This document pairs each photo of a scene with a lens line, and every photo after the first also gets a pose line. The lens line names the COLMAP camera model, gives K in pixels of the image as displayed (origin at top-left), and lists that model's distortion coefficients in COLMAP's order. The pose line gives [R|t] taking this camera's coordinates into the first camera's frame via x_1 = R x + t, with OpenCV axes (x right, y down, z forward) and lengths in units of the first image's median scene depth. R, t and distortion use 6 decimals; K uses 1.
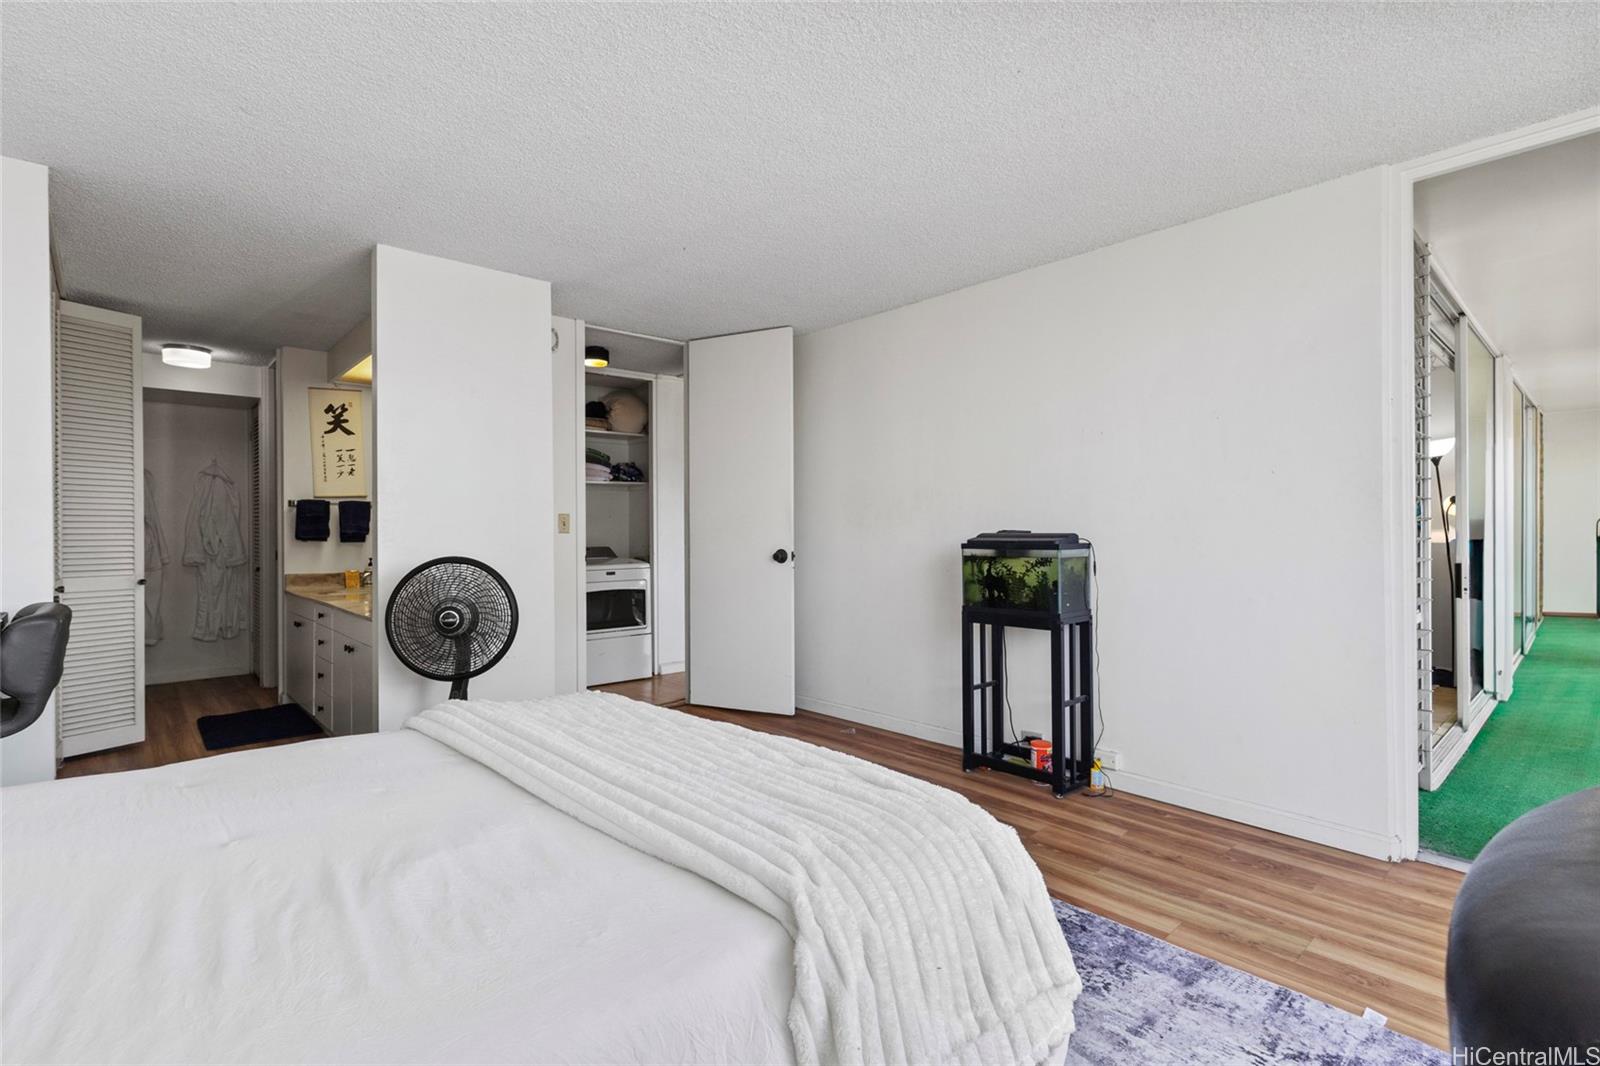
lens RADIAL K [[748.6, 0, 803.7], [0, 748.6, 534.9], [0, 0, 1]] dist [0.003104, 0.000061]
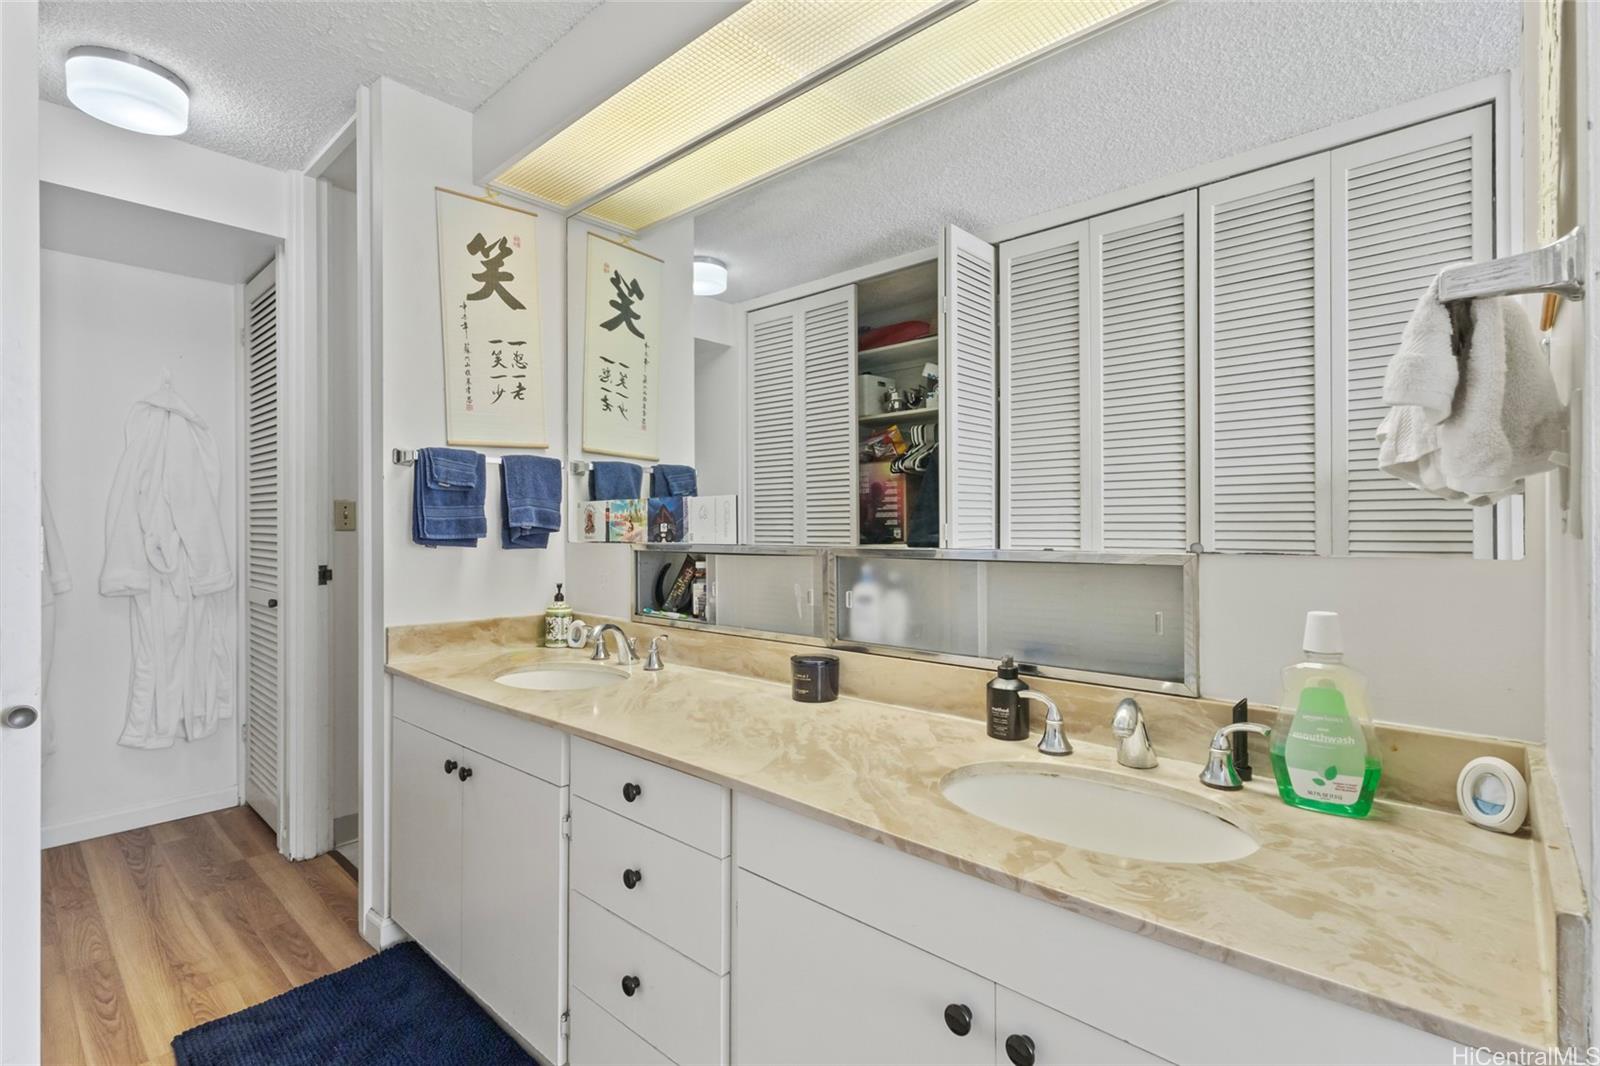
lens RADIAL K [[748.6, 0, 801.0], [0, 748.6, 527.1], [0, 0, 1]] dist [0.003104, 0.000061]
pose [[0.995818, 0.001315, 0.091353, -0.478251], [-0.000940, 0.999991, -0.004145, -0.001312], [-0.091358, 0.004042, 0.995810, 0.540773]]
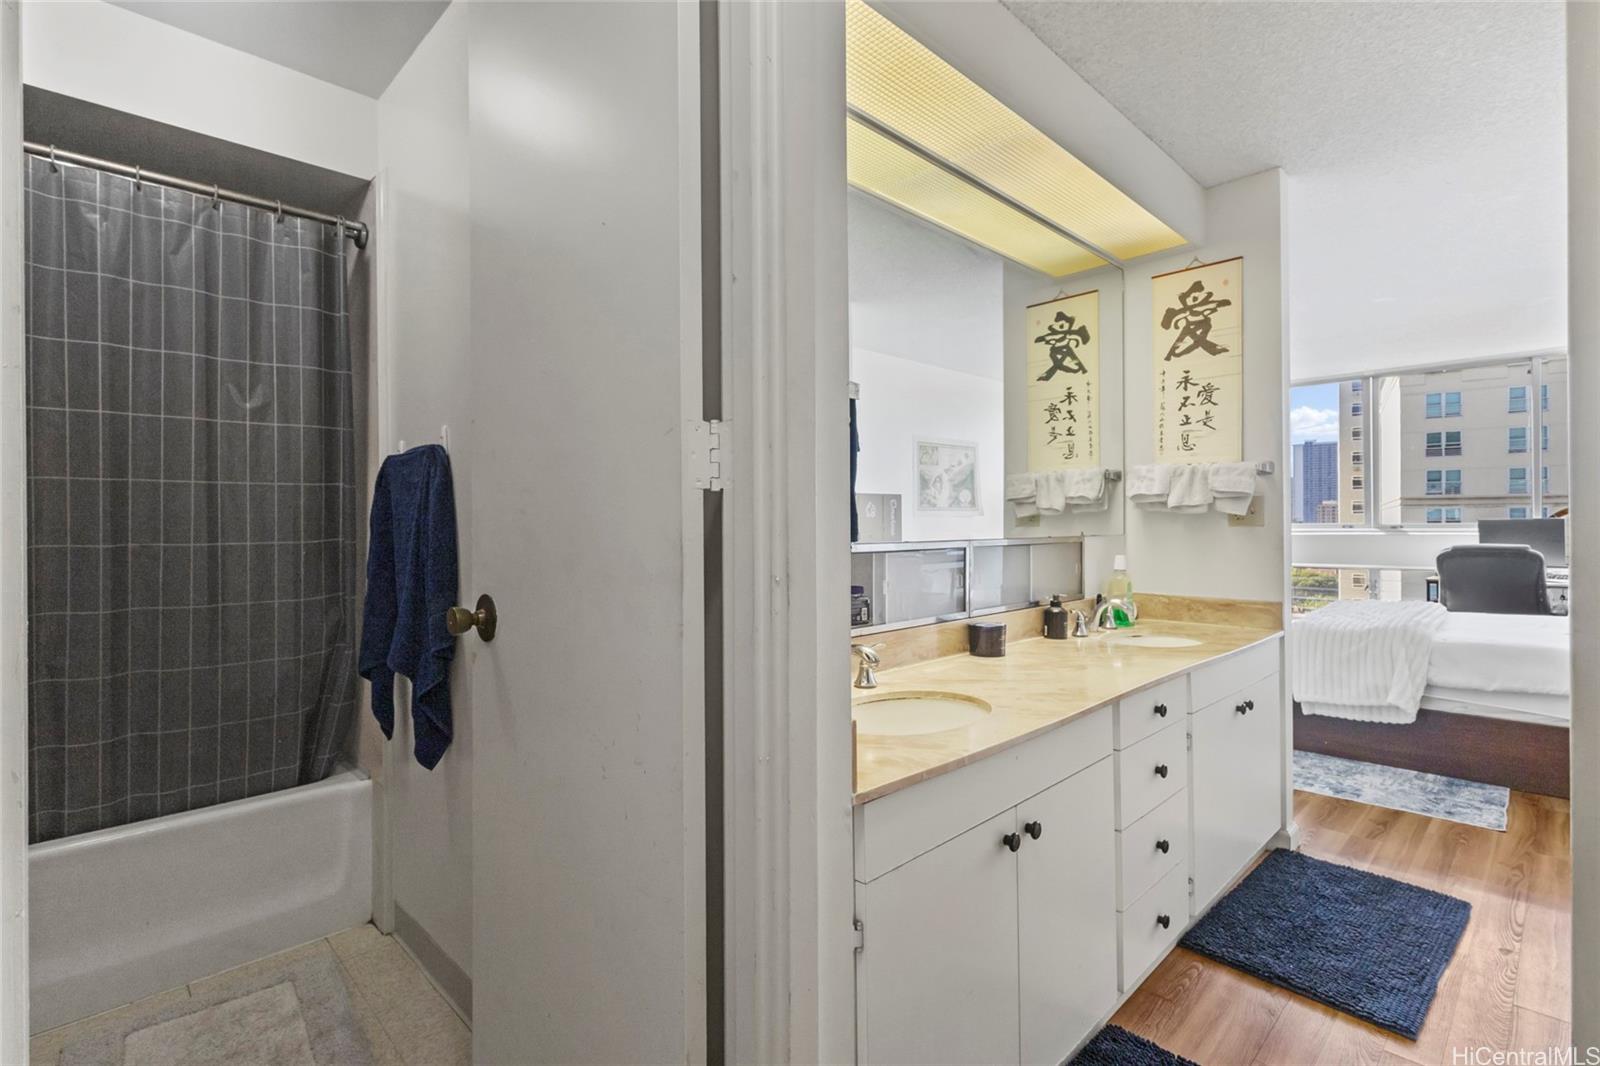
lens RADIAL K [[748.6, 0, 798.9], [0, 748.6, 526.8], [0, 0, 1]] dist [0.003104, 0.000061]
pose [[-0.031530, 0.002479, 0.999500, -0.860442], [0.007374, 0.999970, -0.002248, -0.001644], [-0.999476, 0.007299, -0.031548, 0.975596]]
